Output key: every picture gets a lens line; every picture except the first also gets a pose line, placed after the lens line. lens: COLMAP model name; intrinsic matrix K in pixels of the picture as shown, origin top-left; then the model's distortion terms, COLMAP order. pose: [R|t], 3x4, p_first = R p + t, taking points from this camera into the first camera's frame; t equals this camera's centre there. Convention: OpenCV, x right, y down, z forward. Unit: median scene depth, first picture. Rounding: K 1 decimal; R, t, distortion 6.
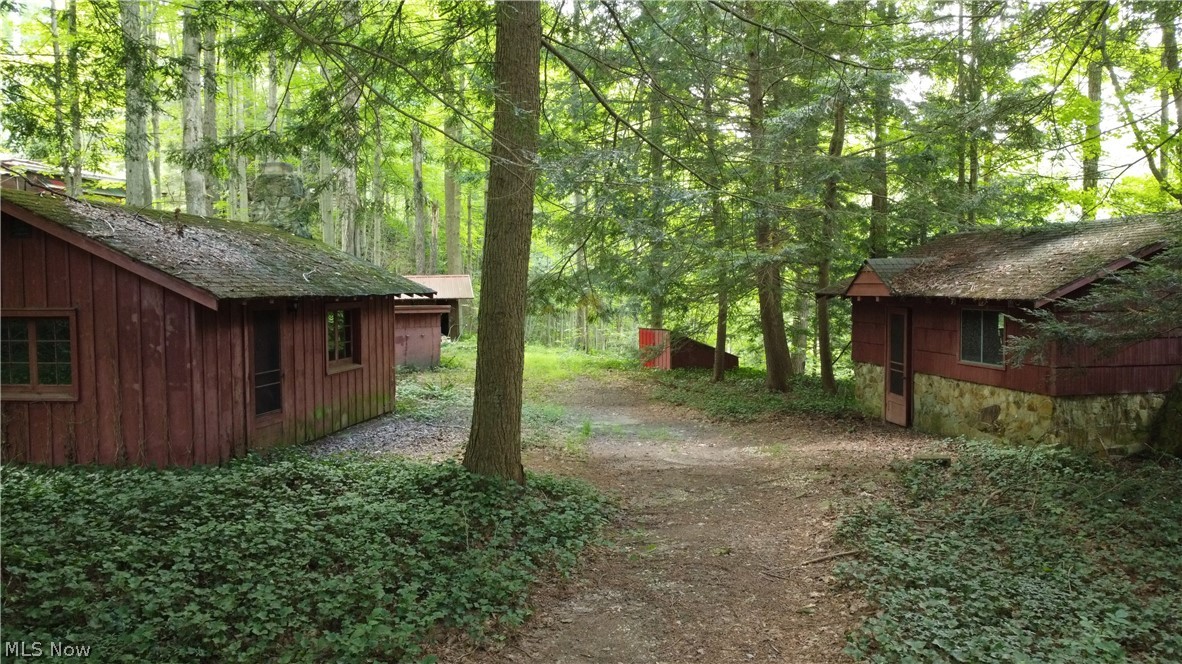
lens RADIAL K [[900.3, 0, 593.8], [0, 900.3, 330.8], [0, 0, 1]] dist [0.000877, 0.001955]
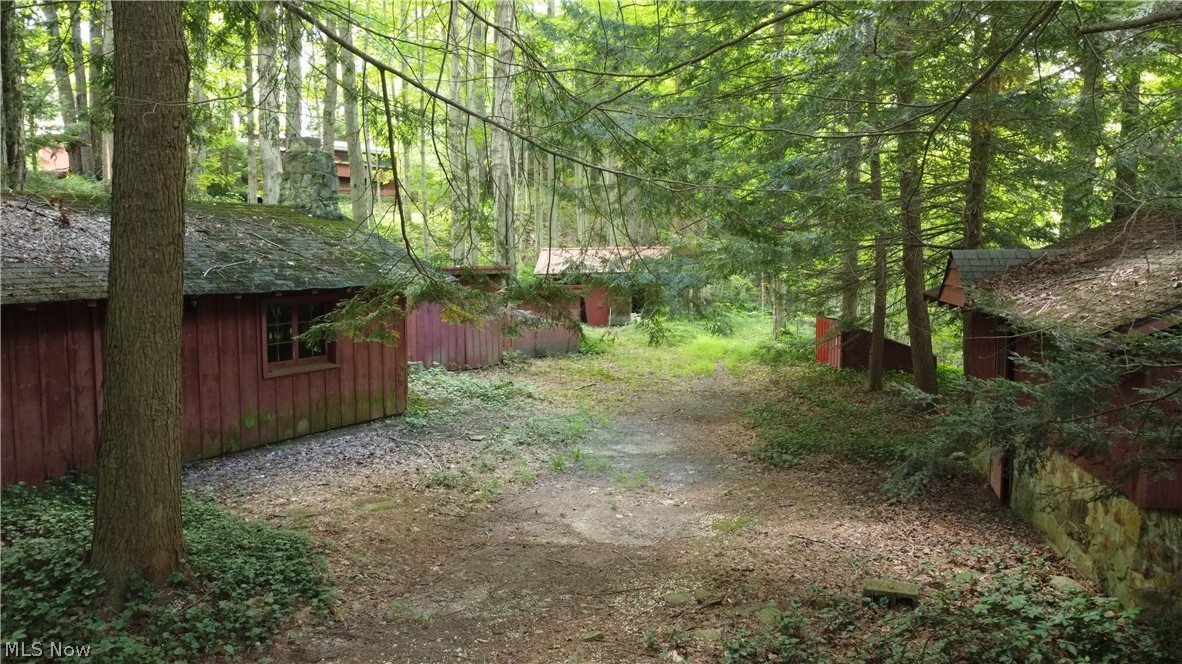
lens RADIAL K [[900.3, 0, 588.9], [0, 900.3, 332.5], [0, 0, 1]] dist [0.000877, 0.001955]
pose [[0.929381, 0.042203, -0.366701, 0.337799], [-0.025184, 0.998377, 0.051073, -0.051108], [0.368262, -0.038231, 0.928936, 0.298173]]
